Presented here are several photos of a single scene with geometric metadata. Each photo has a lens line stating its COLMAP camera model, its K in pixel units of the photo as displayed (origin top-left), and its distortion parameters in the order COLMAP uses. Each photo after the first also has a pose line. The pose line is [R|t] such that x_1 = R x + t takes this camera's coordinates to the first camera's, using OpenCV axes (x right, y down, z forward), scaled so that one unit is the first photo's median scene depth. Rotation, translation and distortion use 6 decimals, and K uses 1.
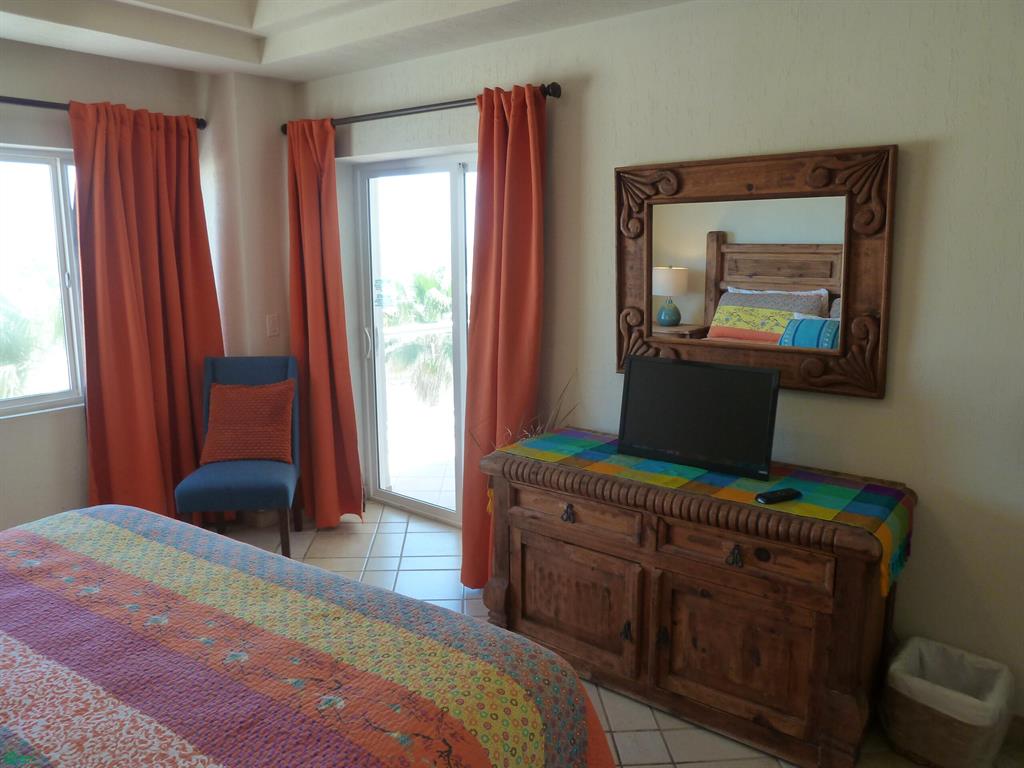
lens RADIAL K [[763.1, 0, 514.0], [0, 763.1, 377.6], [0, 0, 1]] dist [-0.048301, 0.023440]
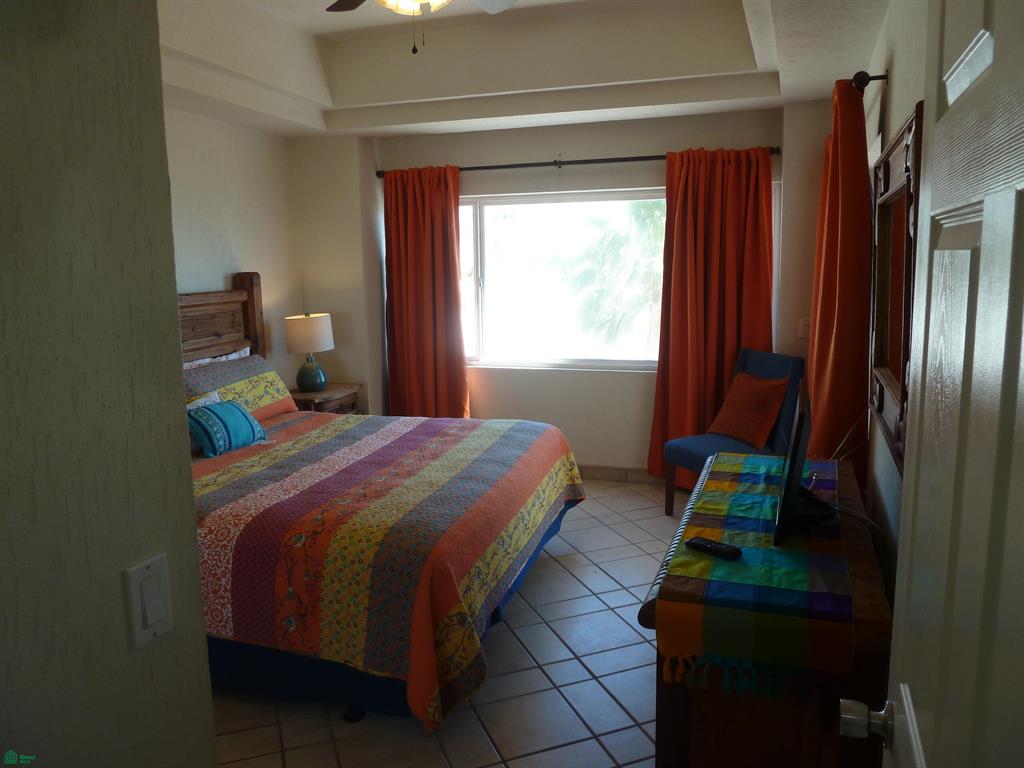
lens RADIAL K [[763.1, 0, 514.0], [0, 763.1, 377.6], [0, 0, 1]] dist [-0.048301, 0.023440]
pose [[0.300703, 0.142527, -0.943008, 1.217897], [-0.150272, 0.983500, 0.100729, -0.097831], [0.941805, 0.111418, 0.317159, 0.565503]]
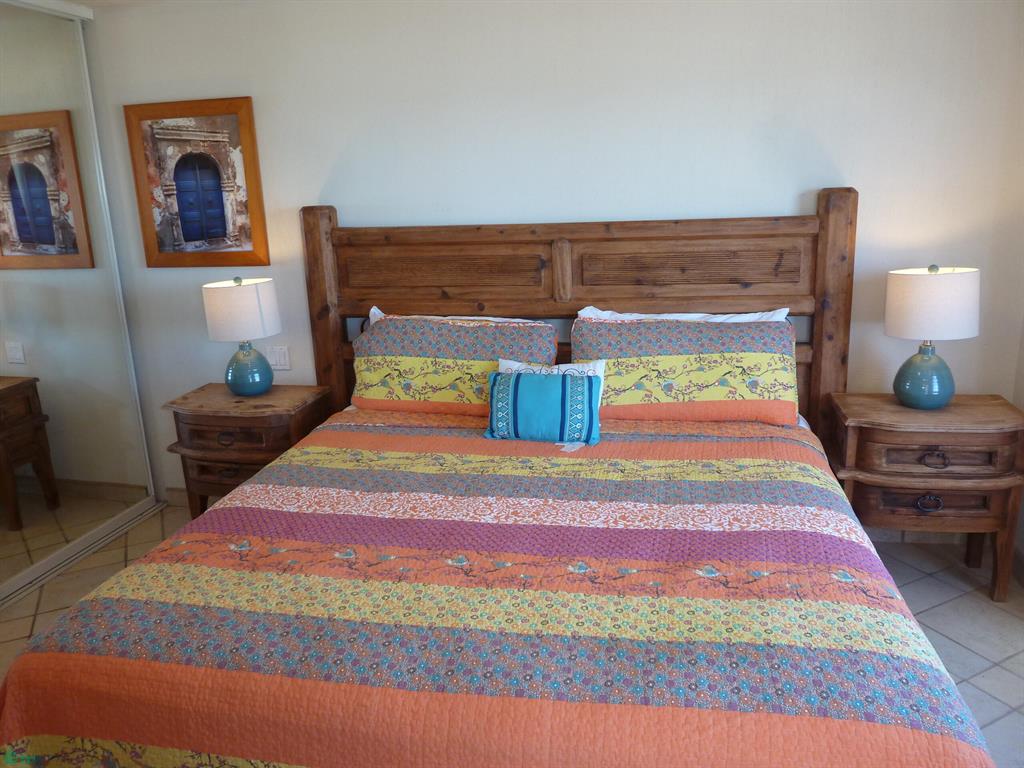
lens RADIAL K [[763.1, 0, 514.0], [0, 763.1, 377.6], [0, 0, 1]] dist [-0.048301, 0.023440]
pose [[-0.927420, 0.129259, -0.350975, -0.191837], [-0.023848, 0.916038, 0.400382, -0.290078], [0.373259, 0.379693, -0.846470, 1.631363]]
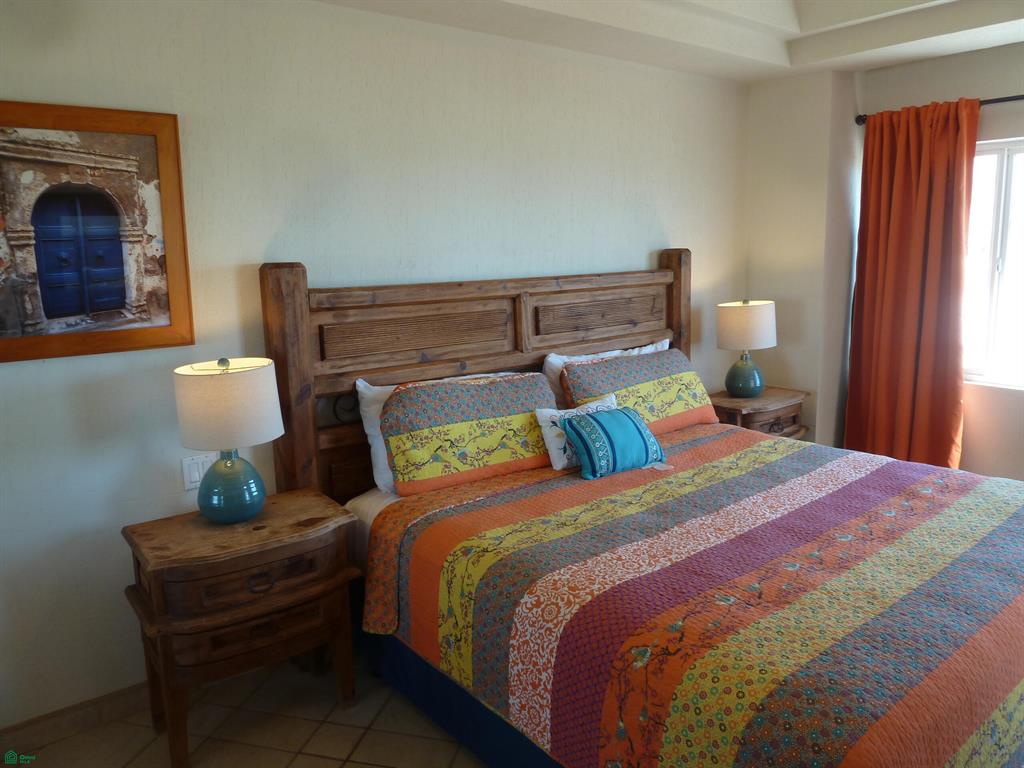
lens RADIAL K [[763.1, 0, 514.0], [0, 763.1, 377.6], [0, 0, 1]] dist [-0.048301, 0.023440]
pose [[-0.299555, 0.175442, -0.937810, 0.730186], [-0.142266, 0.963744, 0.225737, -0.121027], [0.943412, 0.201039, -0.263735, 0.687505]]
